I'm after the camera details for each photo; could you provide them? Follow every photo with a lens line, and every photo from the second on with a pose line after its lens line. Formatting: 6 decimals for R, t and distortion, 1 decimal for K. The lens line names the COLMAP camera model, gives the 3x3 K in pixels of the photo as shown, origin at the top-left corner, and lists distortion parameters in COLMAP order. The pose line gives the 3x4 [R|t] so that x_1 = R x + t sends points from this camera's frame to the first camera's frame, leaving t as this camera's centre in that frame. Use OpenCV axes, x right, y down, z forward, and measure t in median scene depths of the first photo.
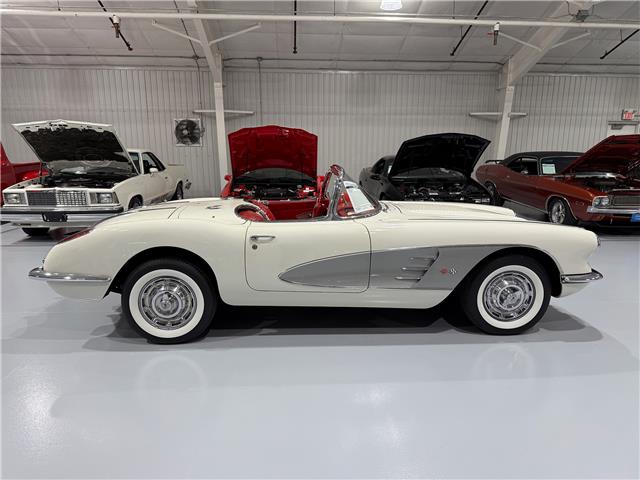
lens RADIAL K [[451.2, 0, 317.7], [0, 451.2, 241.1], [0, 0, 1]] dist [0.021211, -0.047609]
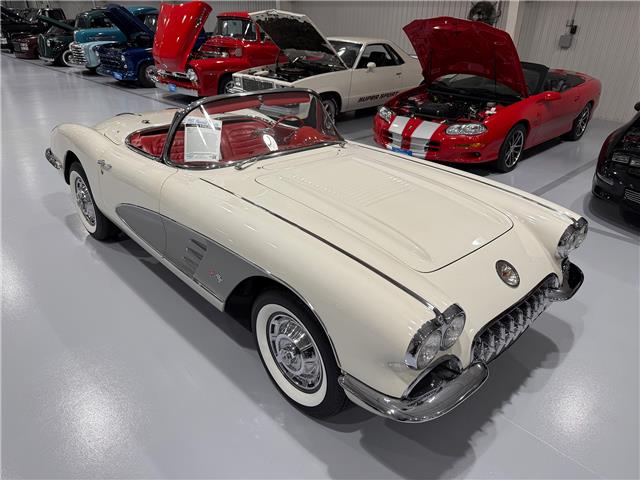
lens RADIAL K [[451.2, 0, 320.2], [0, 451.2, 244.5], [0, 0, 1]] dist [0.021211, -0.047609]
pose [[0.645644, 0.350624, -0.678386, 0.251297], [-0.170991, 0.932182, 0.319060, -0.067072], [0.744249, -0.090001, 0.661811, 0.197235]]
